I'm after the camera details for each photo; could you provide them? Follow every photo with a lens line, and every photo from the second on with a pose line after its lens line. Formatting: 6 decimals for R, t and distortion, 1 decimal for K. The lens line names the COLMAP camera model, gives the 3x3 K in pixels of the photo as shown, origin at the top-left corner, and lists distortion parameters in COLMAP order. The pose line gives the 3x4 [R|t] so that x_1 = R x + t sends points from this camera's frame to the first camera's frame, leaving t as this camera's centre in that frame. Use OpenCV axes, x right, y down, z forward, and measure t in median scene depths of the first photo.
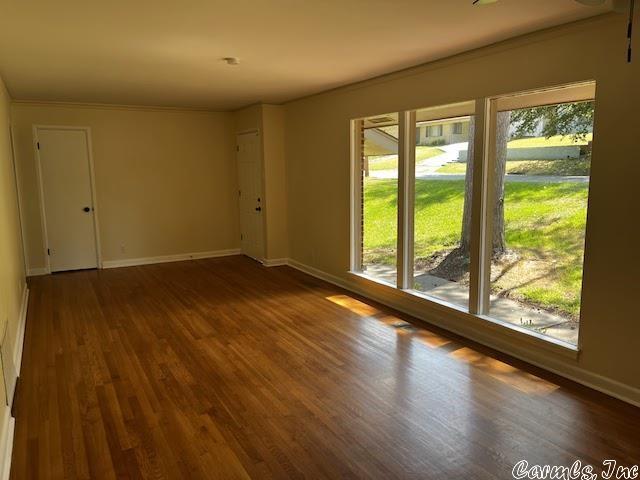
lens RADIAL K [[487.7, 0, 320.0], [0, 487.7, 240.0], [0, 0, 1]] dist [0.092568, -0.110625]
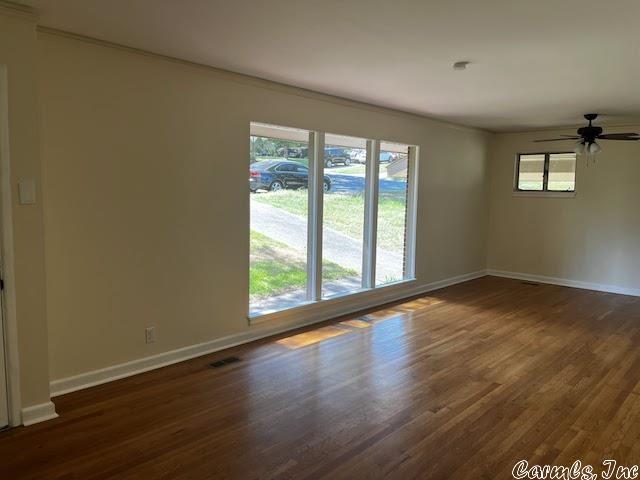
lens RADIAL K [[464.2, 0, 320.0], [0, 464.2, 240.0], [0, 0, 1]] dist [0.066982, -0.098016]
pose [[-0.292881, -0.100616, 0.950840, -0.782495], [0.133459, 0.980411, 0.144854, -0.174627], [-0.946789, 0.169323, -0.273716, 1.273400]]
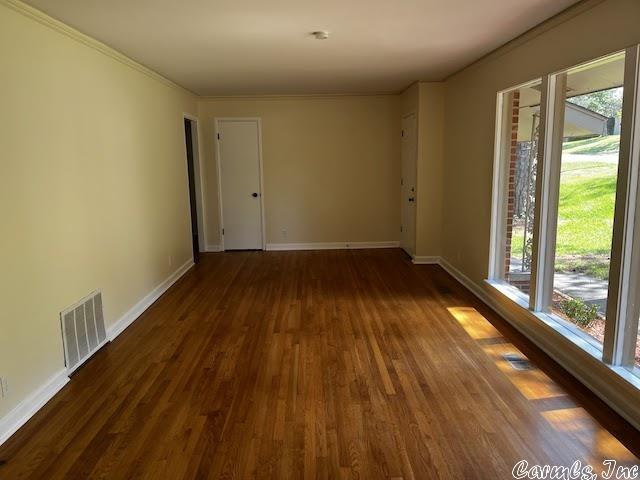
lens RADIAL K [[487.7, 0, 320.0], [0, 487.7, 240.0], [0, 0, 1]] dist [0.092568, -0.110625]
pose [[0.881334, 0.074695, -0.466553, 0.228122], [-0.063827, 0.997196, 0.039078, -0.019573], [0.468163, -0.004661, 0.883630, 0.166130]]
